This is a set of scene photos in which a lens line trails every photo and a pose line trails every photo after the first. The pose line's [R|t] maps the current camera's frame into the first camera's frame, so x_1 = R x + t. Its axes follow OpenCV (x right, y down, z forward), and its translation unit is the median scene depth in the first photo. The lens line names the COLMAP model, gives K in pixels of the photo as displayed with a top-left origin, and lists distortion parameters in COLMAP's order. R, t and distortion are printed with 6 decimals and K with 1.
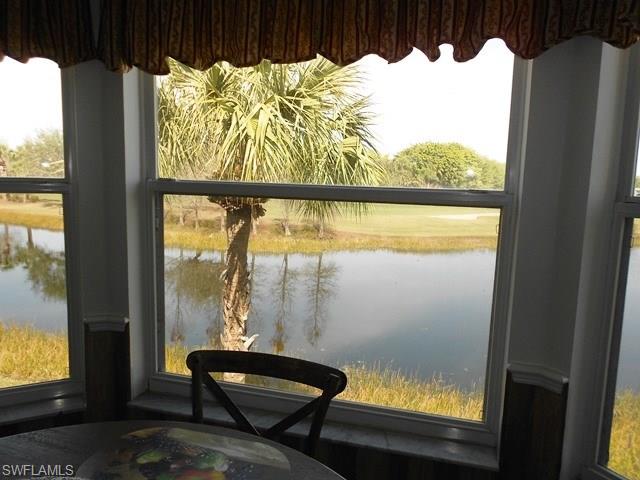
lens RADIAL K [[498.4, 0, 320.9], [0, 498.4, 234.9], [0, 0, 1]] dist [0.034672, -0.007449]
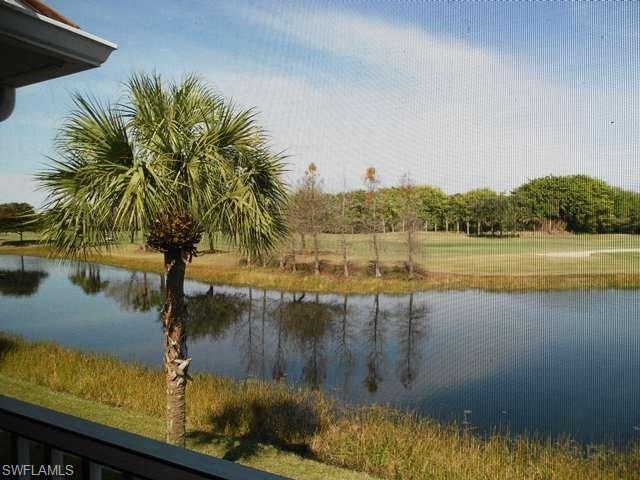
lens RADIAL K [[498.4, 0, 339.6], [0, 498.4, 240.7], [0, 0, 1]] dist [0.034672, -0.007449]
pose [[0.970231, -0.034369, -0.239731, 0.102543], [0.016389, 0.996927, -0.076598, 0.004456], [0.241627, 0.070389, 0.967813, -0.013086]]
